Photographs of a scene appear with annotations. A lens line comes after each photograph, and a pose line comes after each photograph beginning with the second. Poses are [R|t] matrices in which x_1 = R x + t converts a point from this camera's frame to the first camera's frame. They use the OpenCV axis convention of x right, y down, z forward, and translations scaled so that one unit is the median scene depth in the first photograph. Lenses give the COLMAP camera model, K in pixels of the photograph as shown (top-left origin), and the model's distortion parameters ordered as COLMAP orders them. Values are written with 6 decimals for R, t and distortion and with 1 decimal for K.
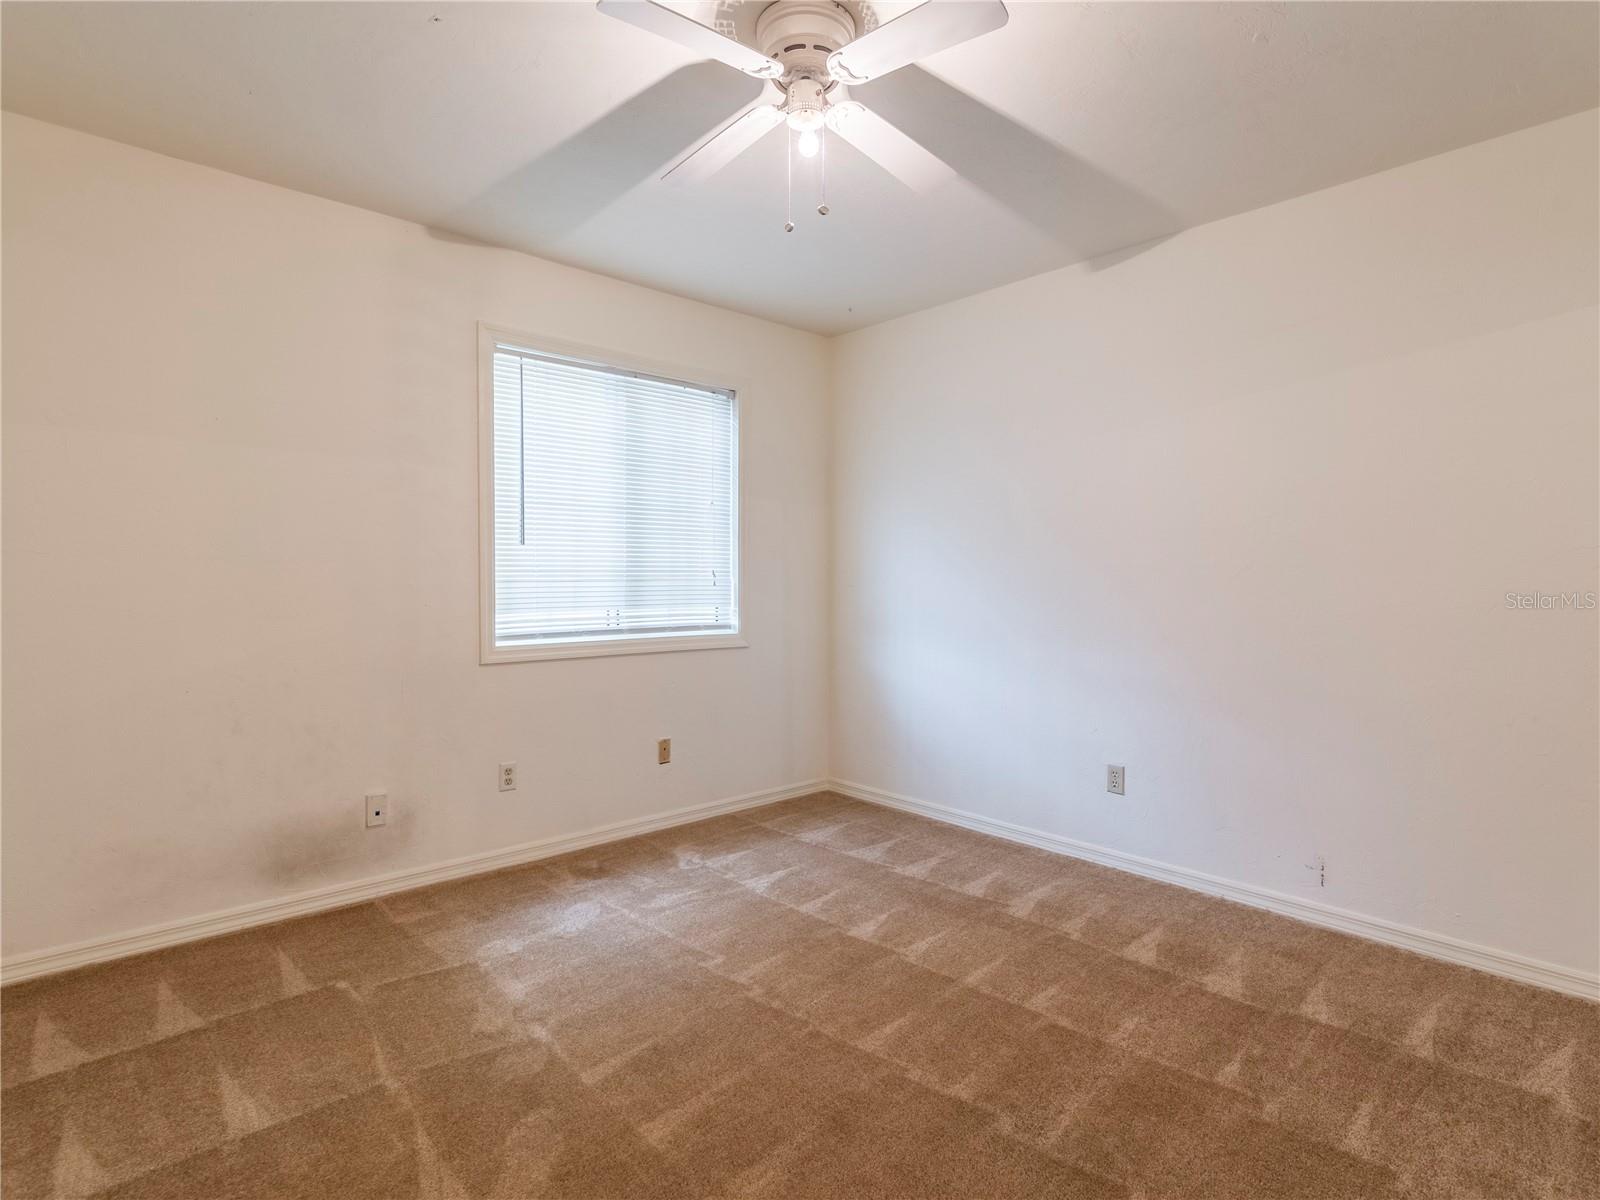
lens RADIAL K [[820.5, 0, 800.0], [0, 820.5, 600.0], [0, 0, 1]] dist [0.003983, 0.000153]
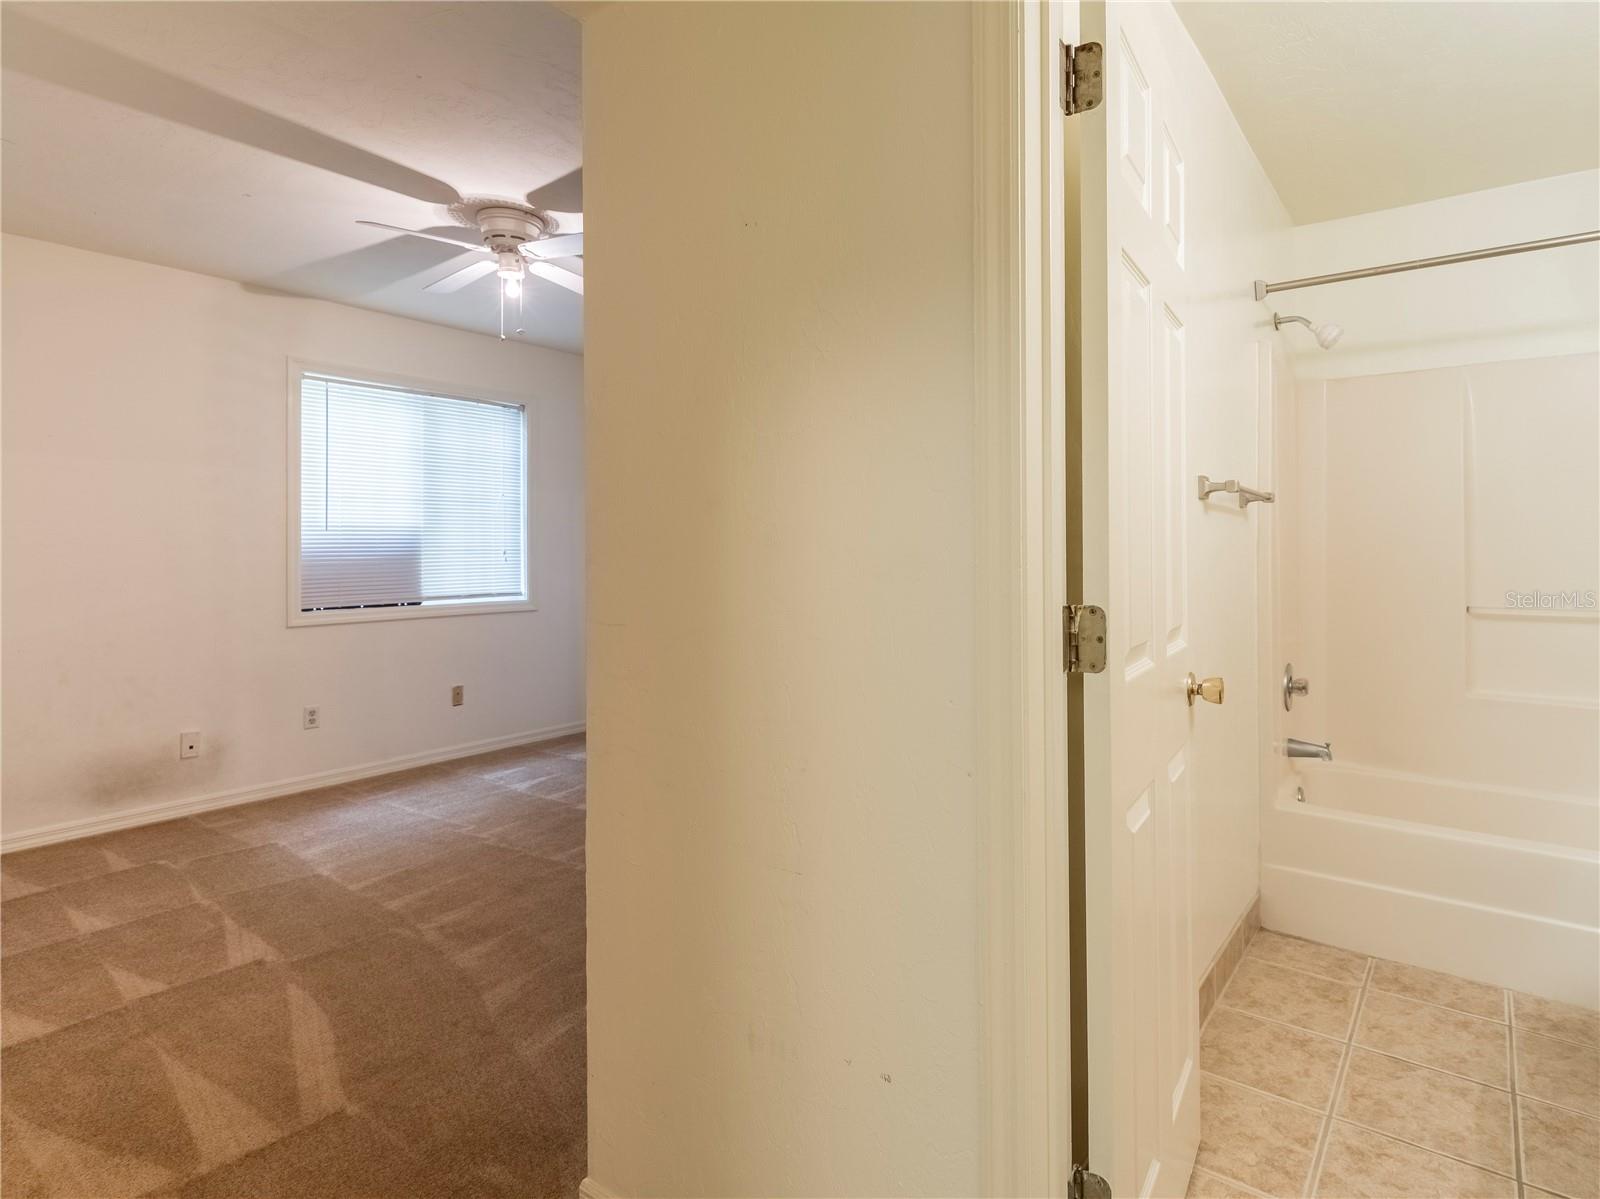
lens RADIAL K [[788.7, 0, 850.1], [0, 788.7, 546.8], [0, 0, 1]] dist [-0.003340, 0.002426]
pose [[0.973985, -0.003979, 0.226576, 0.204118], [0.010357, 0.999583, -0.026970, -0.003122], [-0.226374, 0.028615, 0.973620, -0.428085]]
